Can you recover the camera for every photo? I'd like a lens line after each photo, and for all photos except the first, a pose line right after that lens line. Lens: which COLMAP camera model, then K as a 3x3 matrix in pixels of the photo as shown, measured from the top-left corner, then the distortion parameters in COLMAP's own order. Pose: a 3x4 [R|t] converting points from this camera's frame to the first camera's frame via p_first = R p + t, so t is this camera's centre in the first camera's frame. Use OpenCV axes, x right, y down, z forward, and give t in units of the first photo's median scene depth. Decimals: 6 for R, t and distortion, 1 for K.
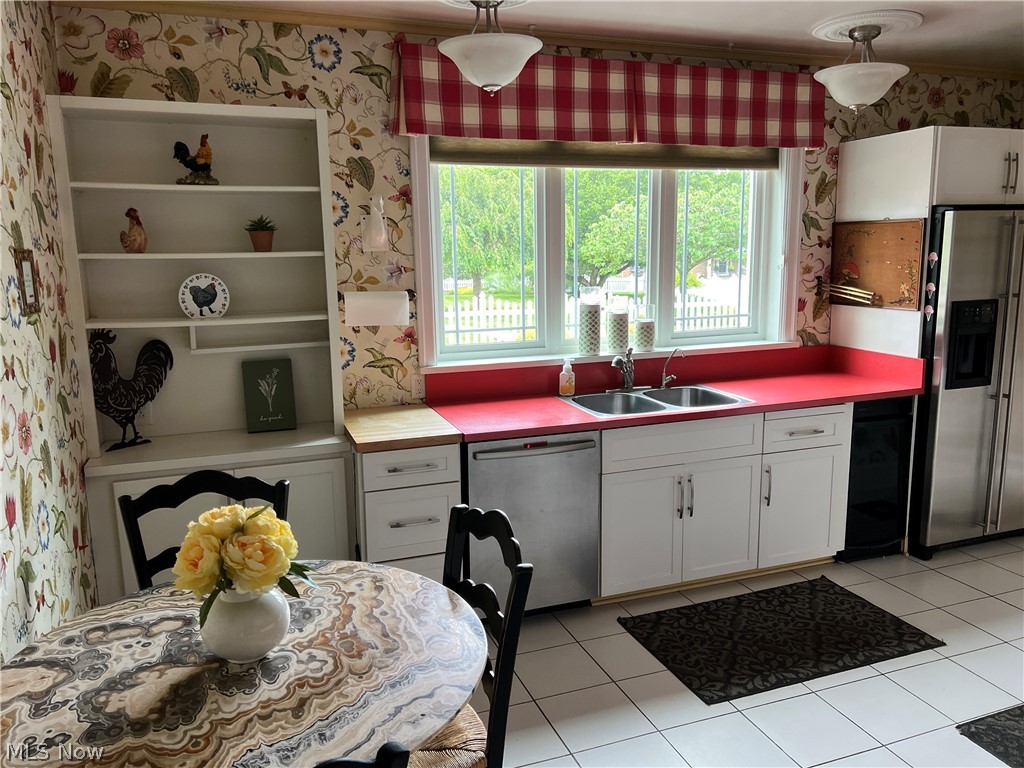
lens RADIAL K [[775.0, 0, 512.5], [0, 775.0, 390.0], [0, 0, 1]] dist [0.030202, -0.036950]
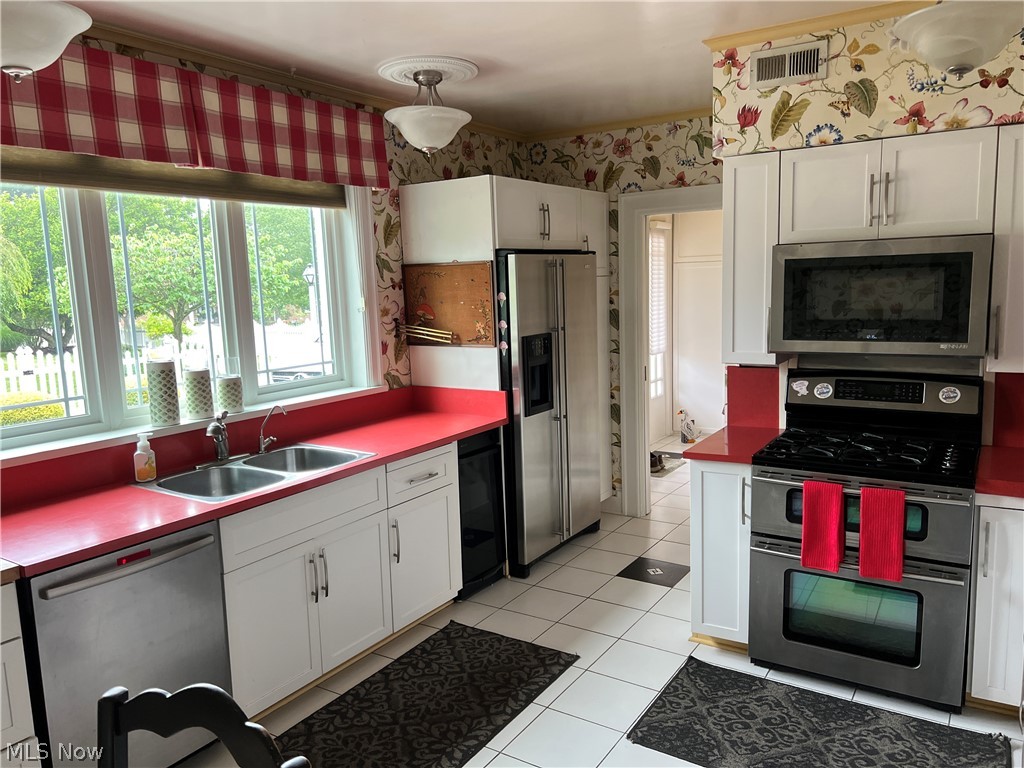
lens RADIAL K [[766.0, 0, 513.0], [0, 766.0, 391.7], [0, 0, 1]] dist [0.045209, -0.053142]
pose [[0.795398, -0.095567, 0.598506, -0.092392], [0.127226, 0.991816, -0.010710, -0.026967], [-0.592584, 0.084664, 0.801047, 0.155776]]
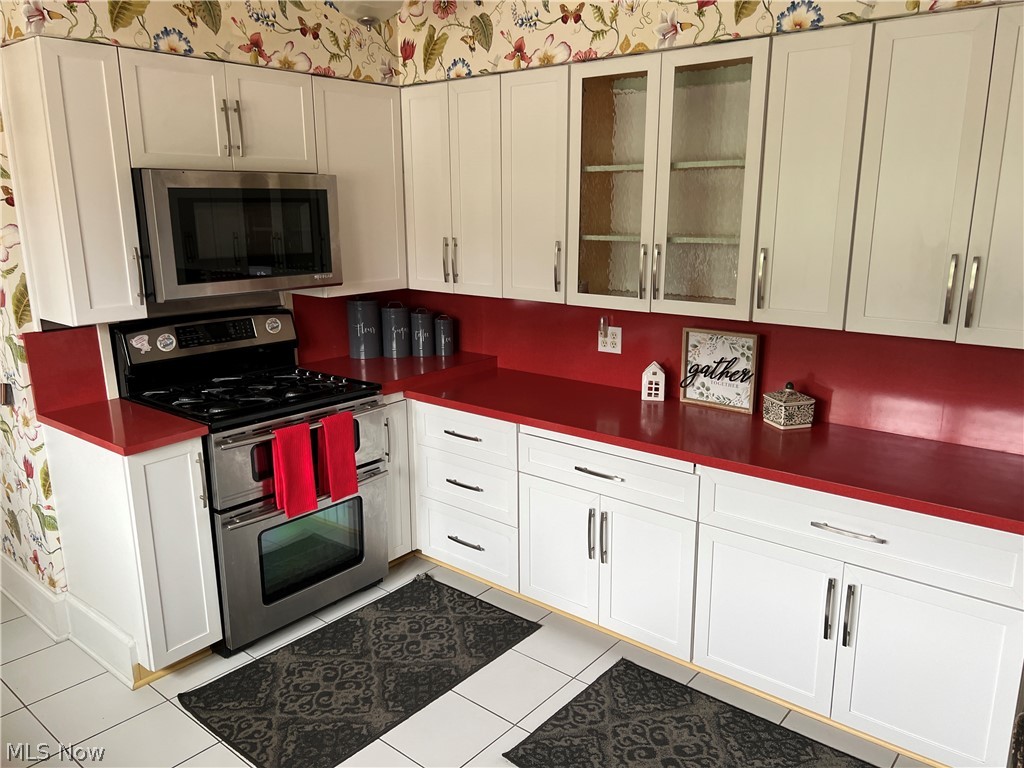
lens RADIAL K [[766.0, 0, 485.5], [0, 766.0, 391.8], [0, 0, 1]] dist [0.045209, -0.053142]
pose [[-0.485998, -0.181637, 0.854877, -0.108127], [0.177832, 0.937148, 0.300215, -0.108199], [-0.855676, 0.297928, -0.423151, 0.639623]]
